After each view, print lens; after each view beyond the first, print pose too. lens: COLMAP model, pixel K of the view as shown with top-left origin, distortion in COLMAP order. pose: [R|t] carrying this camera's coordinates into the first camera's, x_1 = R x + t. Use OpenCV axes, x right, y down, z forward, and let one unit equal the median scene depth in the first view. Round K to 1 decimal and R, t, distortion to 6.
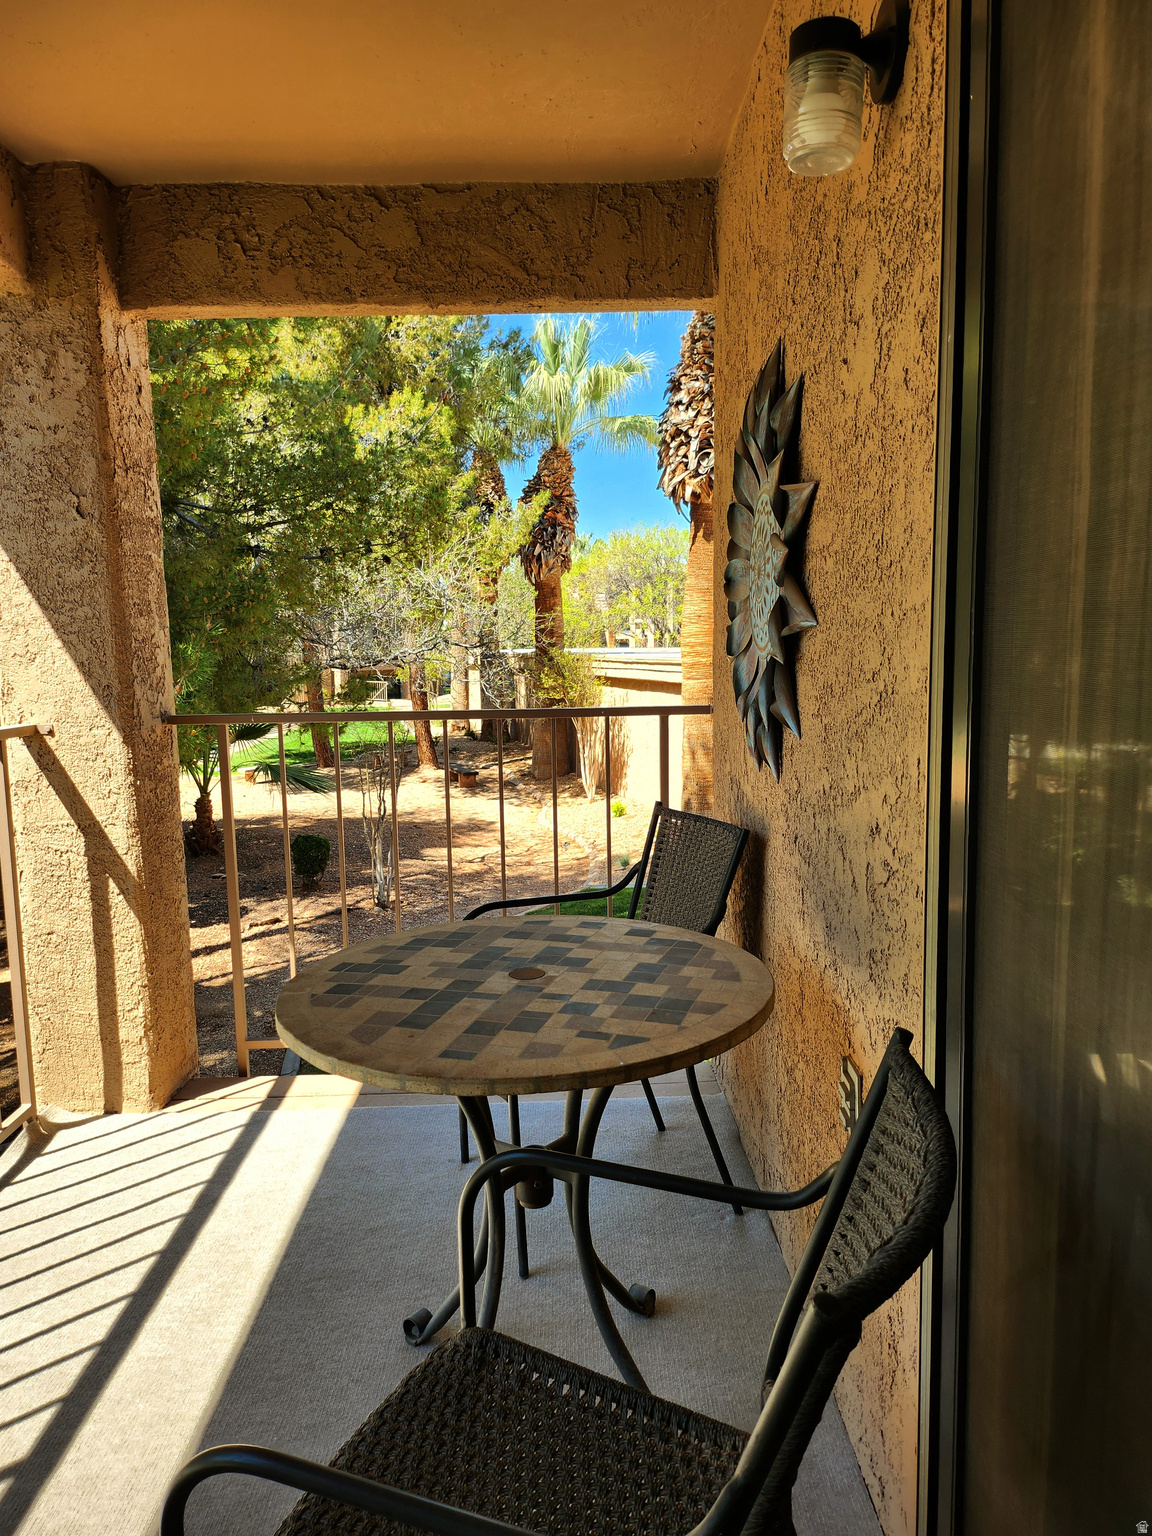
lens RADIAL K [[1054.6, 0, 569.5], [0, 1054.6, 771.7], [0, 0, 1]] dist [0.080742, -0.080981]
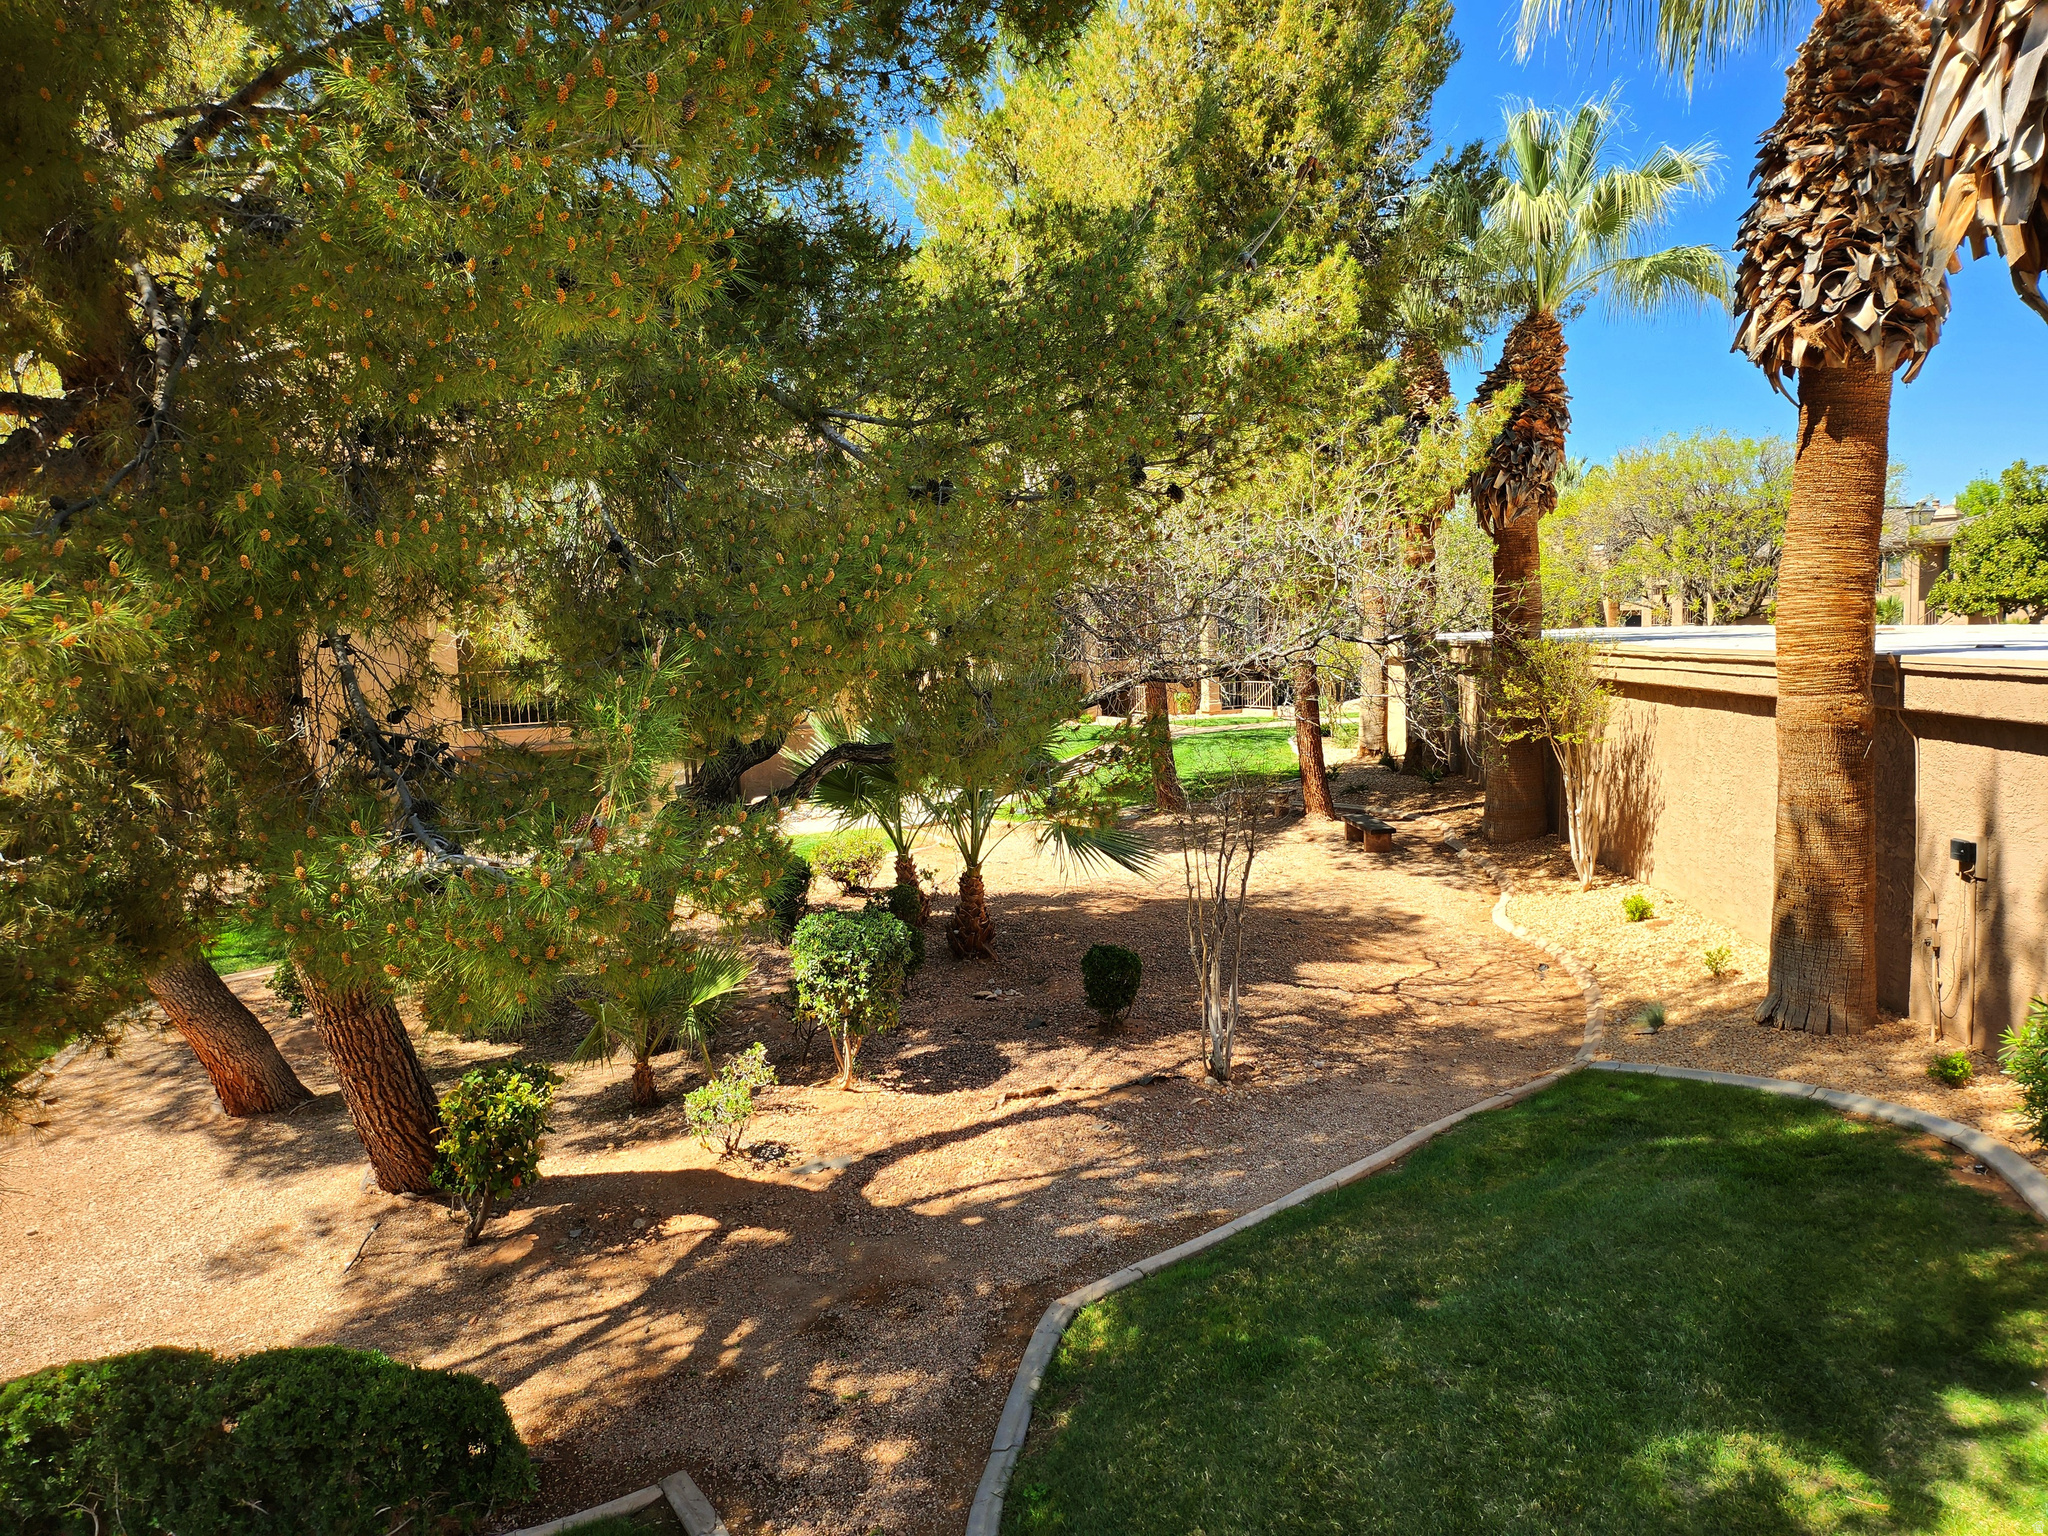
lens RADIAL K [[1406.1, 0, 1052.3], [0, 1406.1, 771.0], [0, 0, 1]] dist [0.080742, -0.080981]
pose [[0.945008, 0.014382, -0.326729, -0.003943], [-0.019839, 0.999714, -0.013375, -0.023448], [0.326443, 0.019122, 0.945023, 0.140130]]
